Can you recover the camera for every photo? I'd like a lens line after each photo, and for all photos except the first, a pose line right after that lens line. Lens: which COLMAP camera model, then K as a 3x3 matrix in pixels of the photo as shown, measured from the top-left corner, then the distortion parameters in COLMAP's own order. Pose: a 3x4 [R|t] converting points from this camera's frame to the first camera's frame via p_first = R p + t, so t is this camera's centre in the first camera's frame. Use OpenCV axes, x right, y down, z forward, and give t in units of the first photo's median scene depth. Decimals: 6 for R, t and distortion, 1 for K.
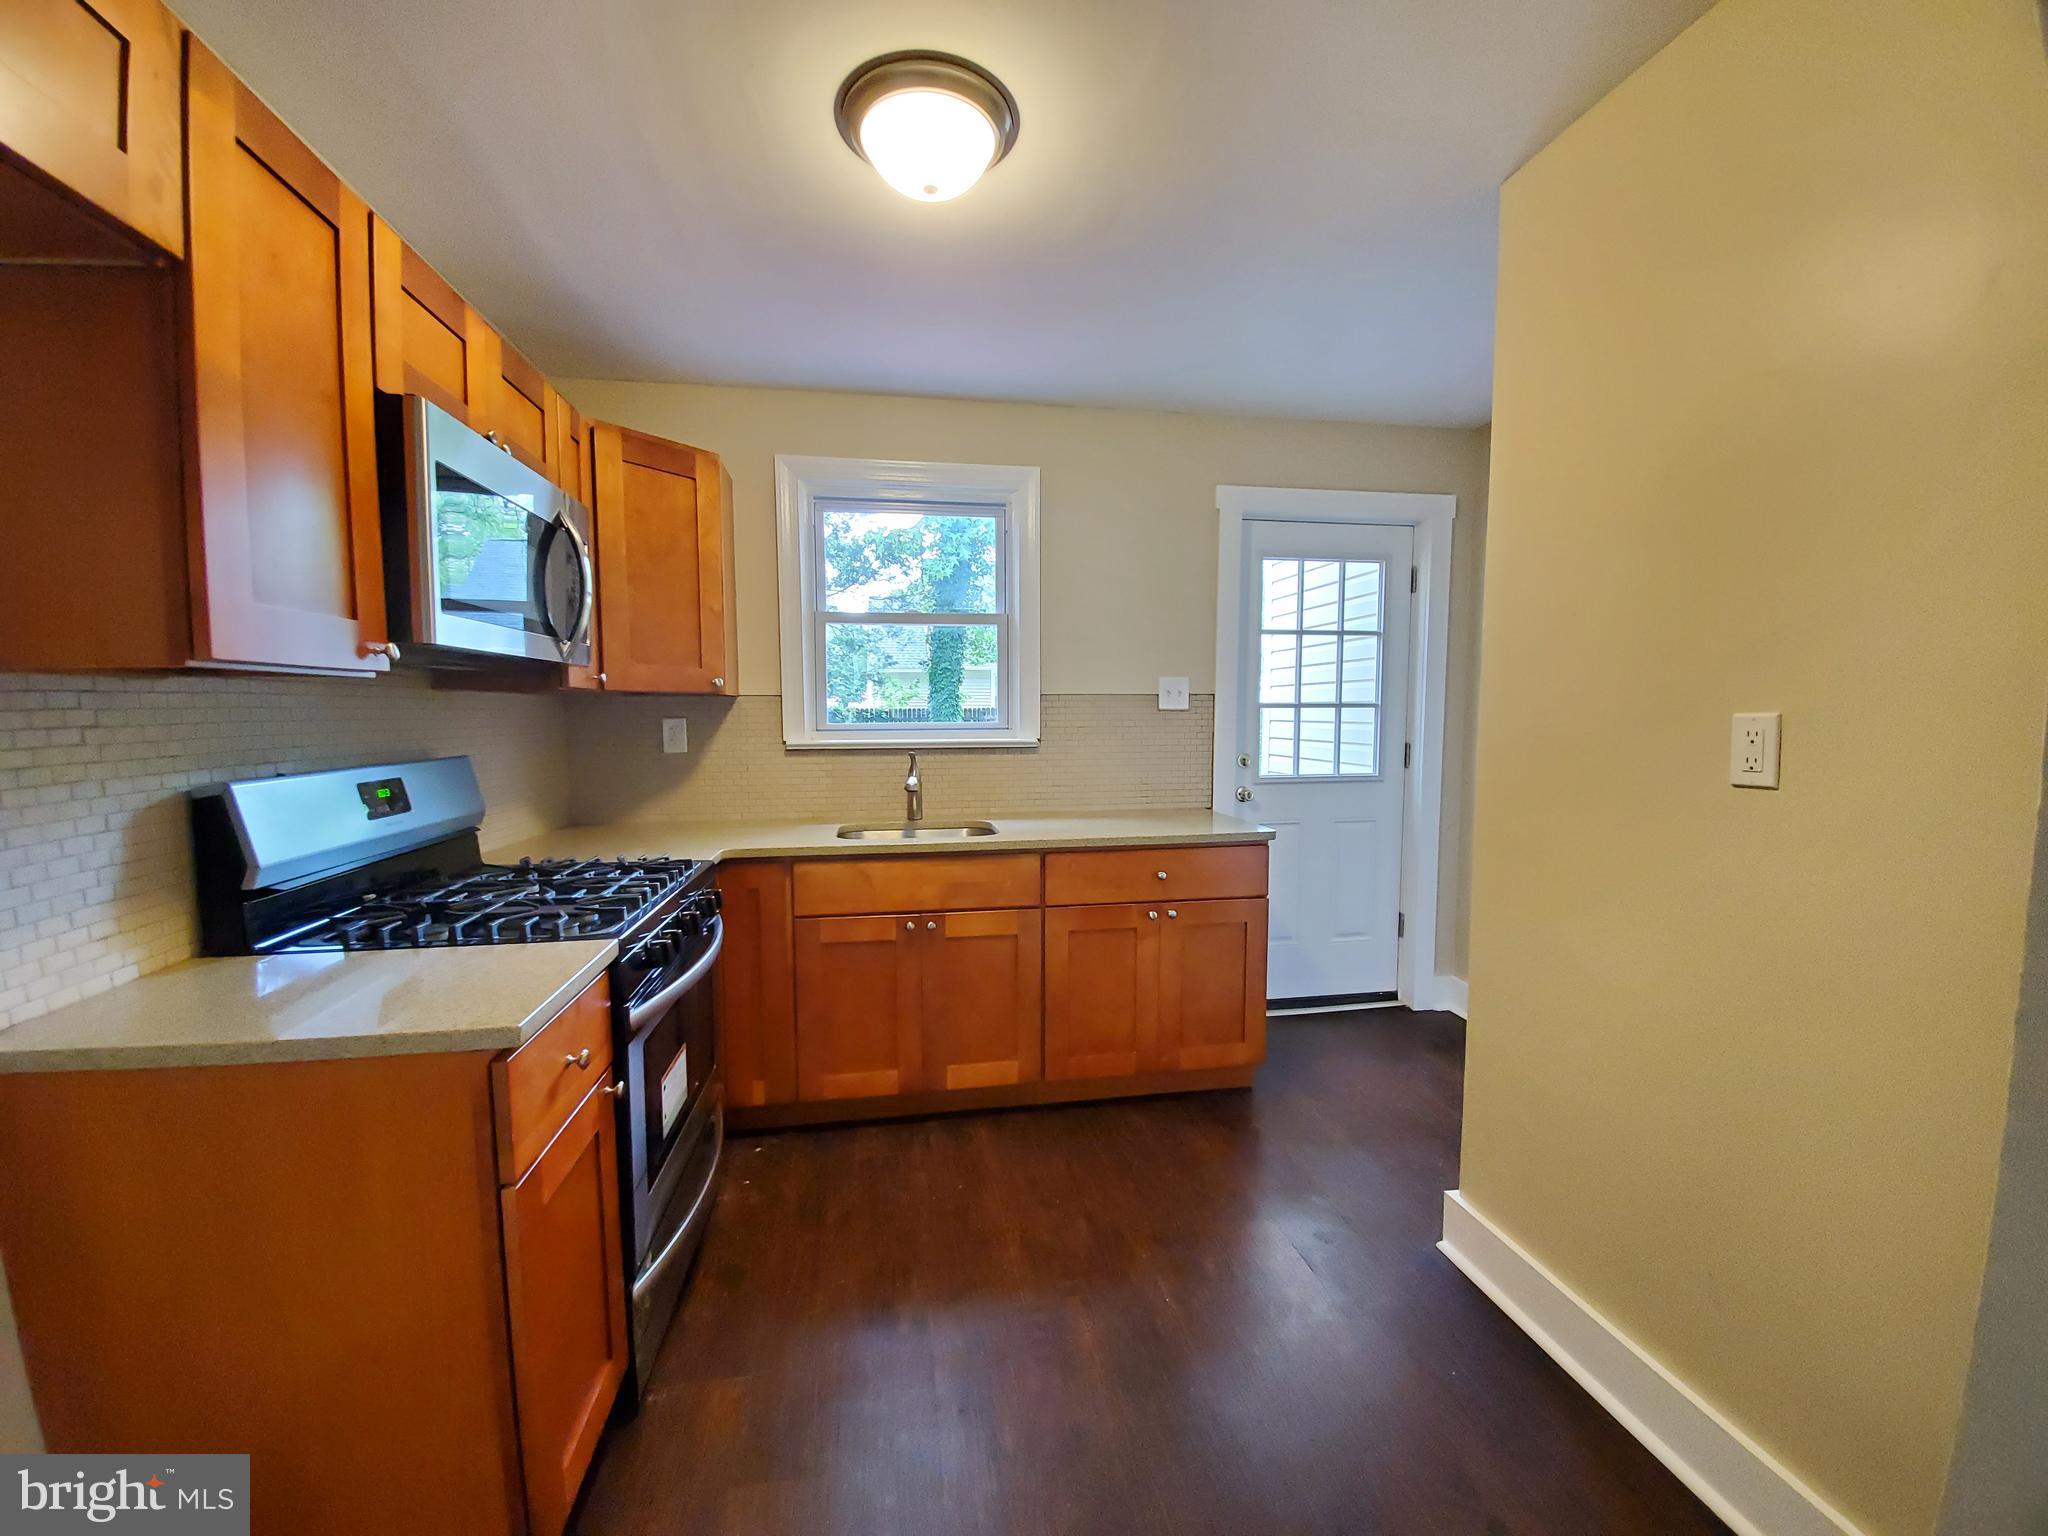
lens RADIAL K [[820.0, 0, 1028.0], [0, 820.0, 772.7], [0, 0, 1]] dist [0.016501, -0.021112]
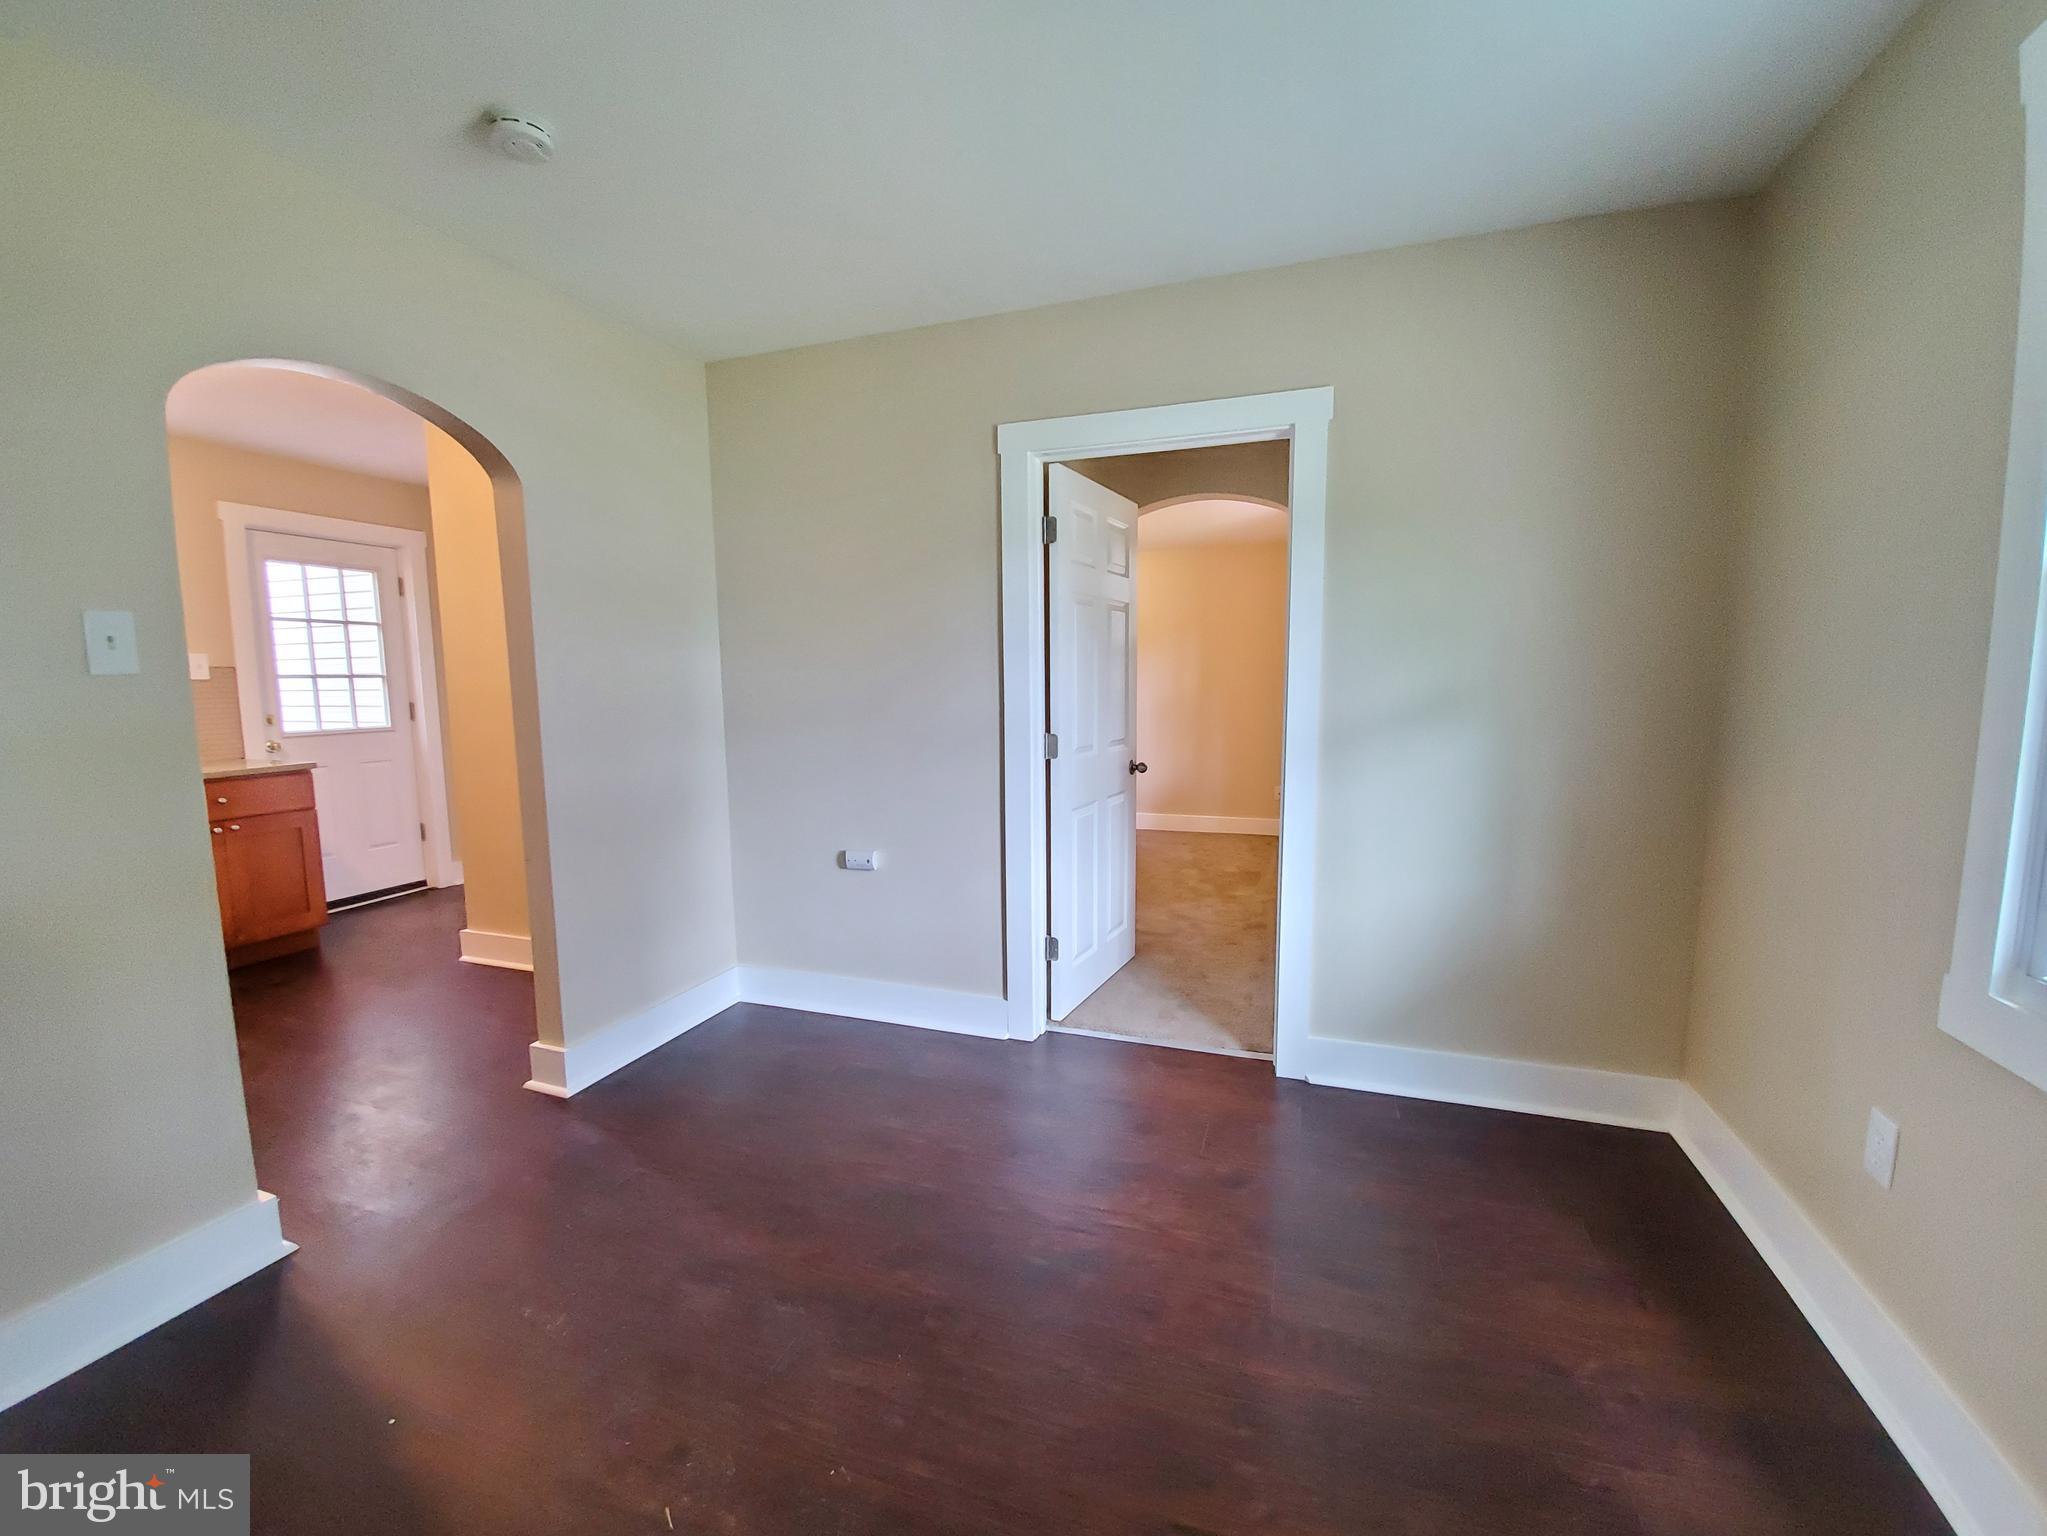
lens RADIAL K [[819.6, 0, 1027.5], [0, 819.6, 772.7], [0, 0, 1]] dist [0.016501, -0.021112]
pose [[0.478688, -0.101879, 0.872054, -0.300280], [0.078808, 0.994221, 0.072892, 0.069377], [-0.874441, 0.033832, 0.483951, -0.661410]]
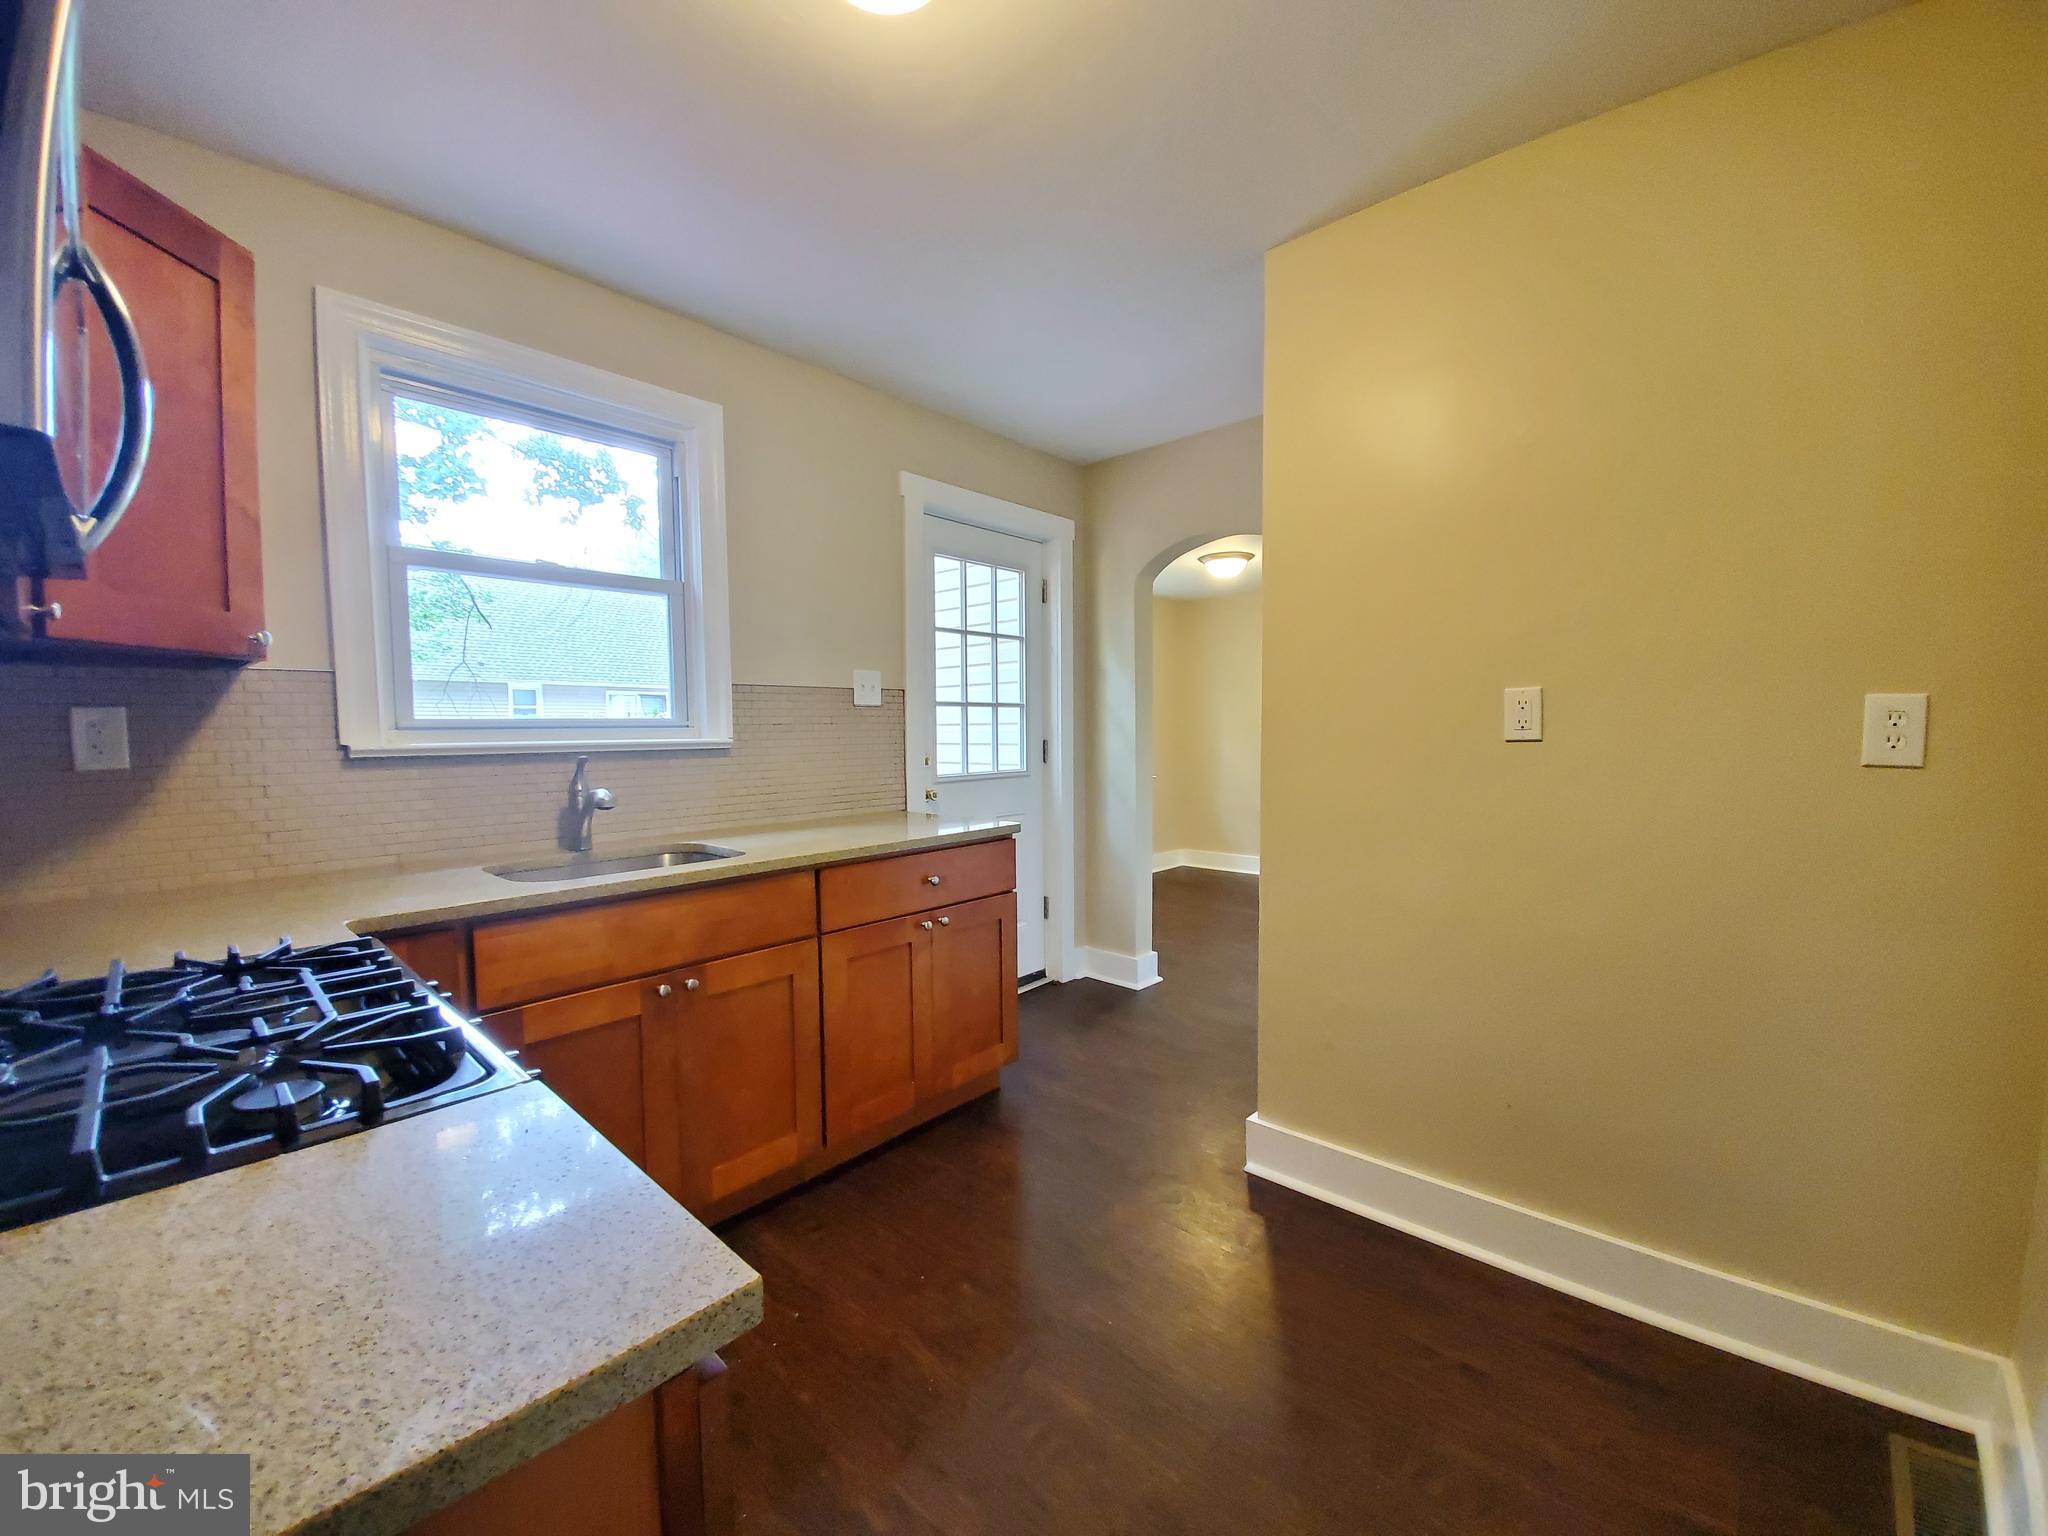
lens RADIAL K [[820.0, 0, 1028.0], [0, 820.0, 772.7], [0, 0, 1]] dist [0.016501, -0.021112]
pose [[0.779091, -0.038955, 0.625700, -0.263273], [0.054888, 0.998473, -0.006181, 0.013799], [-0.624504, 0.039159, 0.780040, 0.177630]]
